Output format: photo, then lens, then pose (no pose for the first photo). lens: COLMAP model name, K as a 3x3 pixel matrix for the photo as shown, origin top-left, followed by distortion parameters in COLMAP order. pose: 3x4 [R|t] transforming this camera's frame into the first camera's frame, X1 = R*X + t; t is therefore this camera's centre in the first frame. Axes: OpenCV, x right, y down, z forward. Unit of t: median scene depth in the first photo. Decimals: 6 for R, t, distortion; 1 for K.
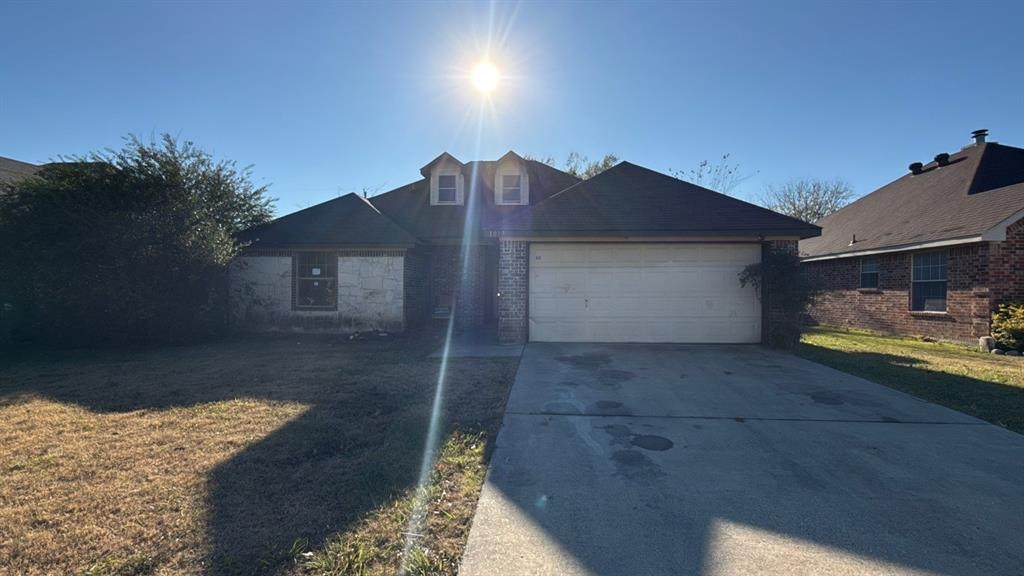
lens RADIAL K [[489.0, 0, 513.9], [0, 489.0, 288.4], [0, 0, 1]] dist [-0.000532, 0.000647]
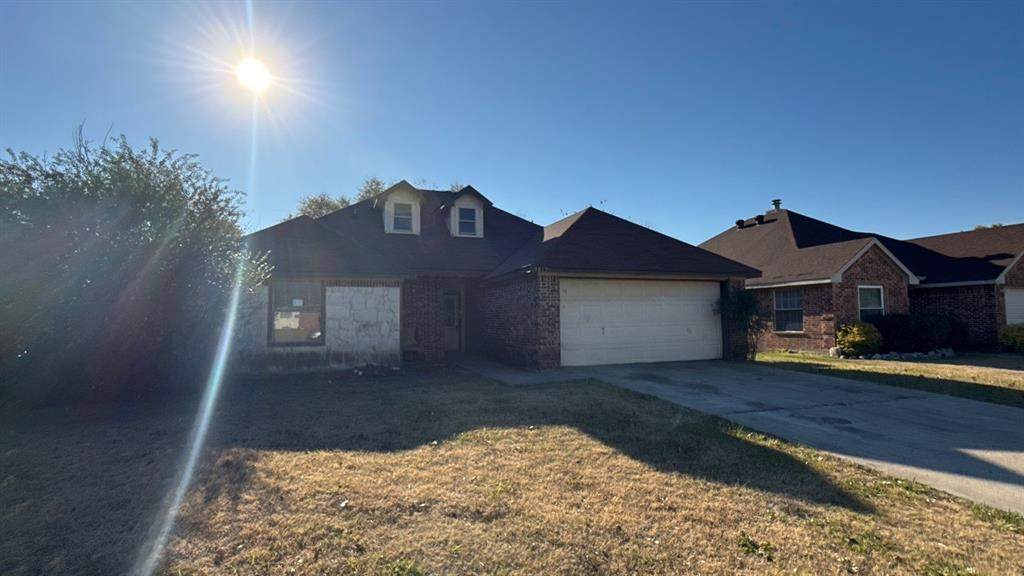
lens RADIAL K [[514.1, 0, 512.4], [0, 514.1, 290.7], [0, 0, 1]] dist [0.000974, -0.000895]
pose [[0.914871, 0.008774, 0.403650, -0.528834], [0.011848, 0.998750, -0.048562, -0.007628], [-0.403571, 0.049211, 0.913624, -0.026107]]
